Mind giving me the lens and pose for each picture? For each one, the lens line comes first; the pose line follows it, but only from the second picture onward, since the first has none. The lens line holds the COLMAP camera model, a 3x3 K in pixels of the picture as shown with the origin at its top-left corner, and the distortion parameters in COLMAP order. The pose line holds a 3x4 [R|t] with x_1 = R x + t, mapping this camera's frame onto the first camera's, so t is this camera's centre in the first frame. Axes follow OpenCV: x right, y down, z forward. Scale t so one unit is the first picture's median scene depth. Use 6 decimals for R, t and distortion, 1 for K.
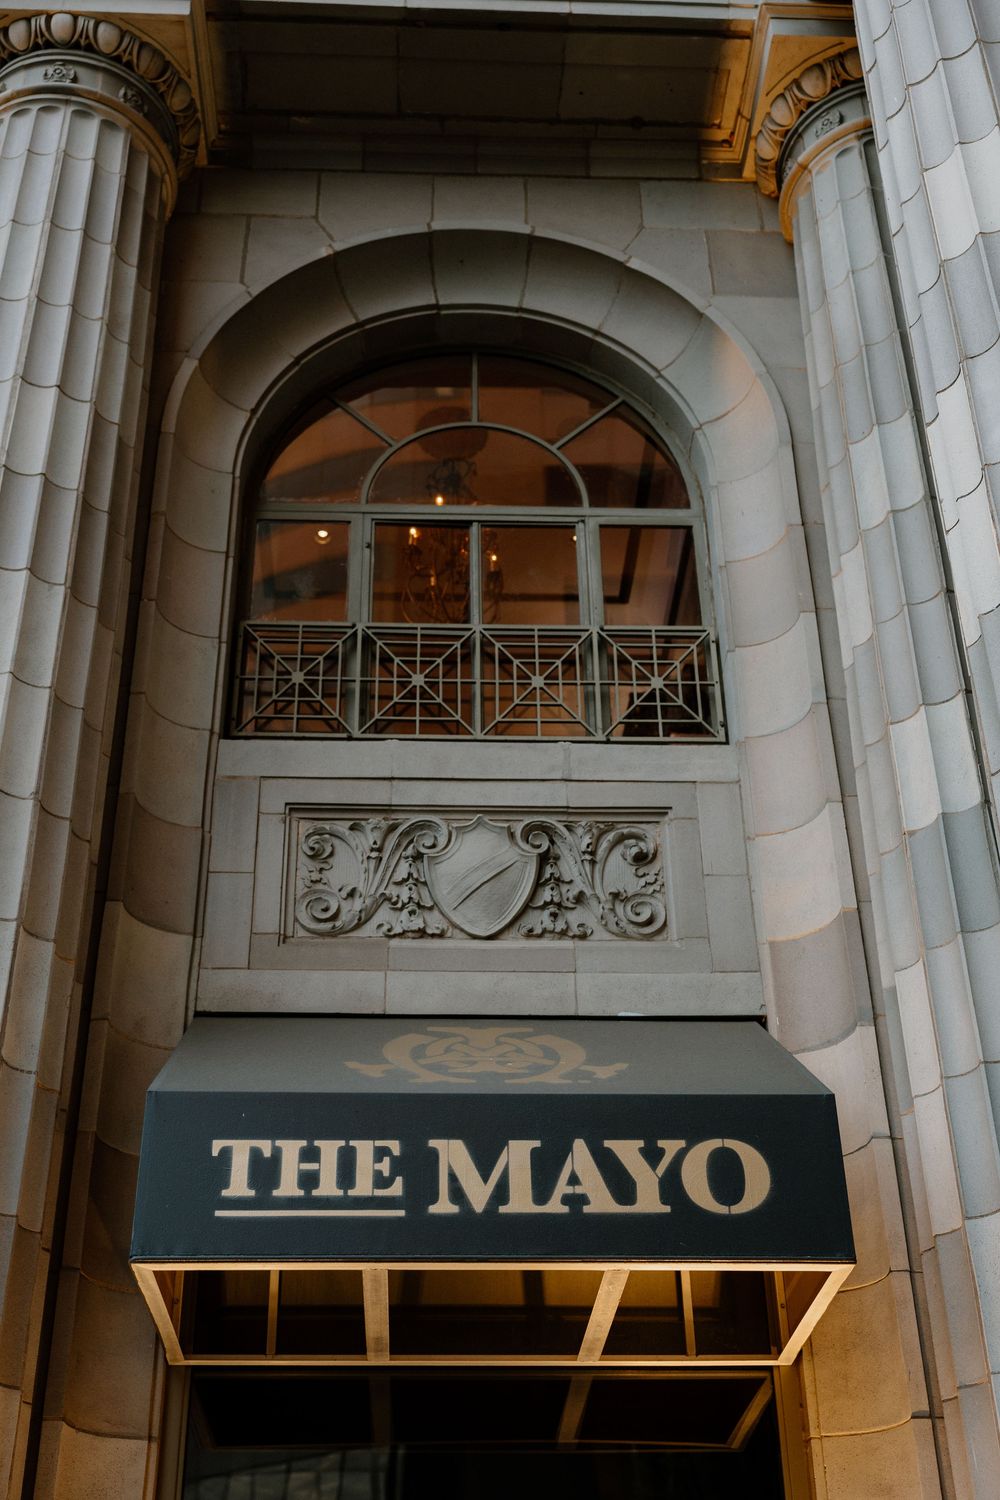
lens RADIAL K [[1703.2, 0, 500.0], [0, 1703.2, 750.0], [0, 0, 1]] dist [-0.007117, -0.007082]
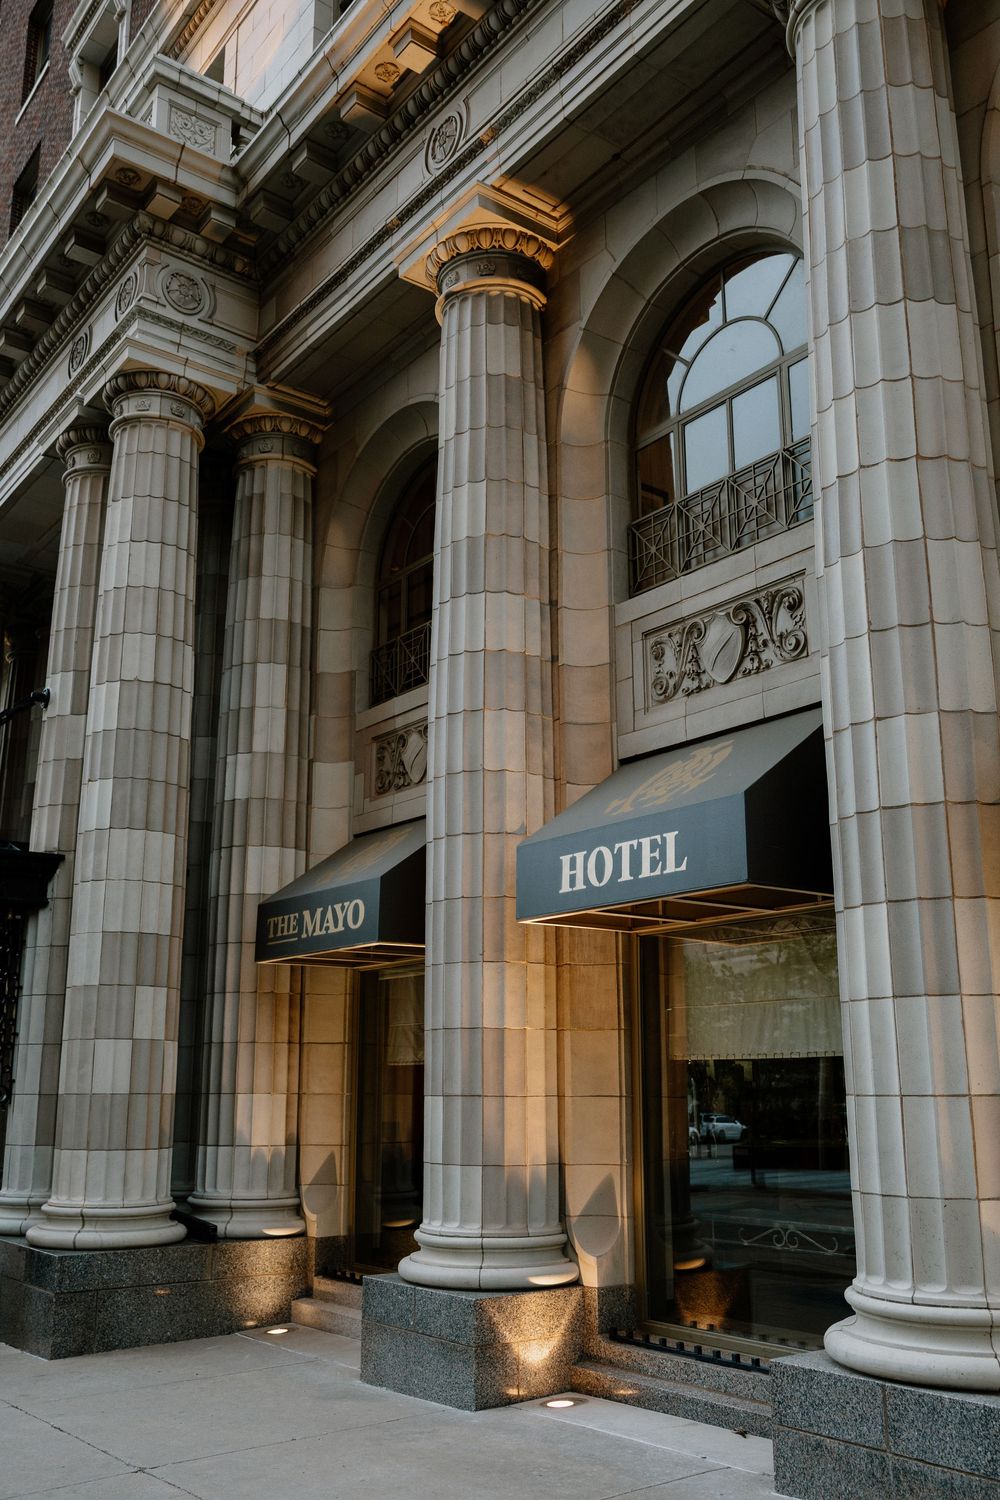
lens RADIAL K [[1285.1, 0, 500.0], [0, 1285.1, 750.0], [0, 0, 1]] dist [0.000674, 0.000248]
pose [[0.564763, -0.195126, -0.801853, 1.878614], [0.411542, 0.908797, 0.068708, -0.023645], [0.715316, -0.368800, 0.593557, 0.076841]]
